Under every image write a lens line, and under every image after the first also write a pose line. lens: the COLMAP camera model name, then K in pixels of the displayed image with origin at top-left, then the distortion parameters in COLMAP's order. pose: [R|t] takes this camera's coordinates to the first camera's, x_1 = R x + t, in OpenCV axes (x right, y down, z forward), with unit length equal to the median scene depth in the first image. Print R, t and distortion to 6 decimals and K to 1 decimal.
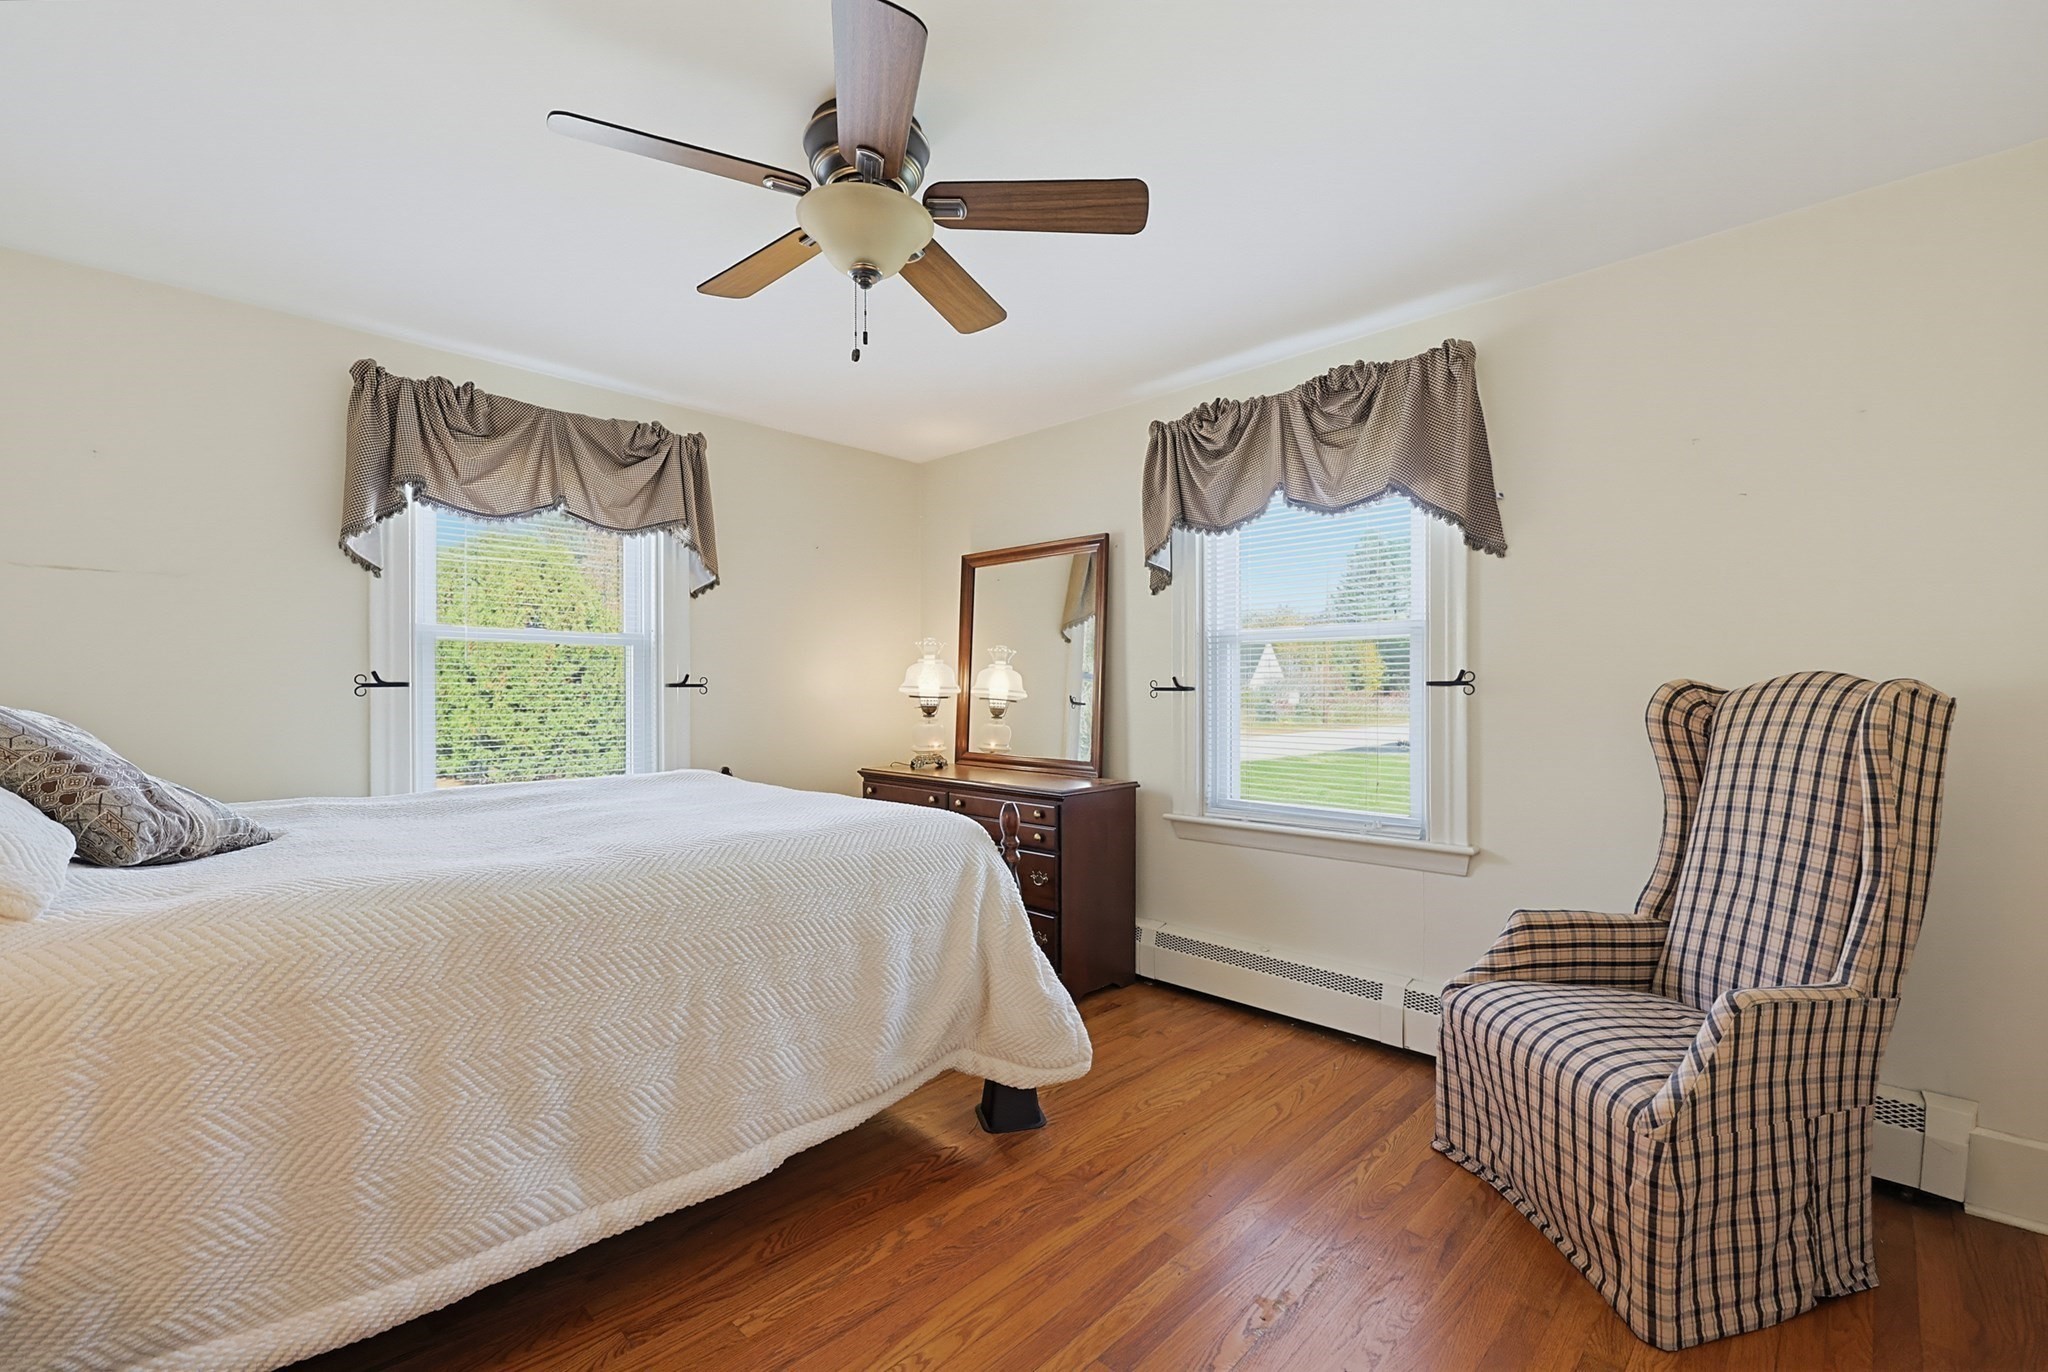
lens RADIAL K [[915.2, 0, 1022.5], [0, 915.2, 695.1], [0, 0, 1]] dist [0.000557, 0.000147]
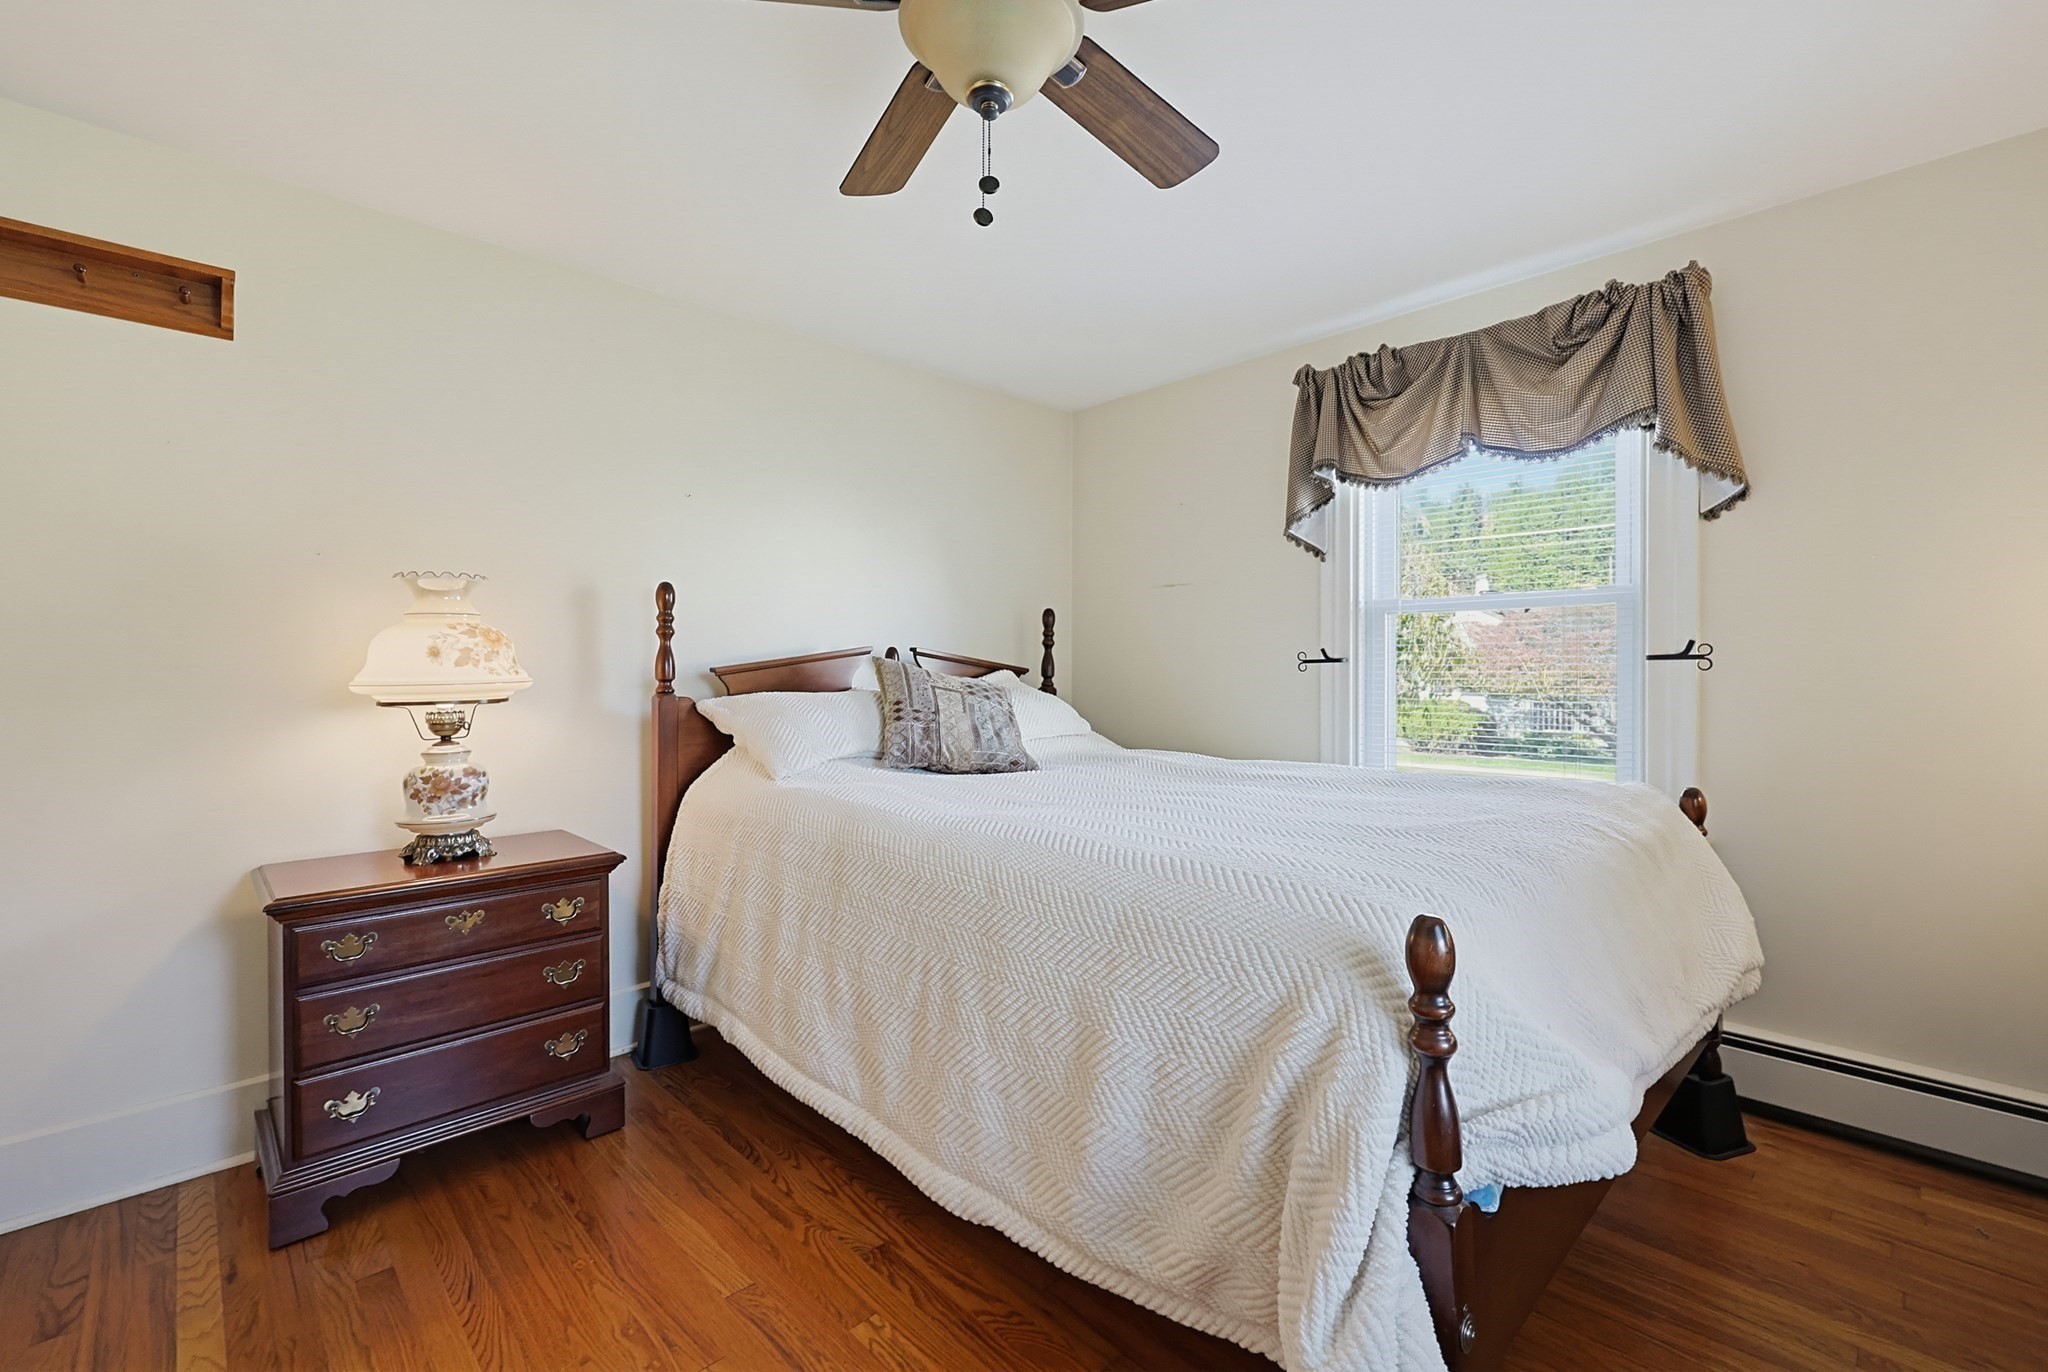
lens RADIAL K [[893.7, 0, 1053.6], [0, 893.7, 676.1], [0, 0, 1]] dist [-0.000937, 0.000169]
pose [[-0.042137, 0.008062, -0.999079, 0.373579], [-0.002360, 0.999964, 0.008169, -0.001115], [0.999109, 0.002703, -0.042117, 0.740500]]
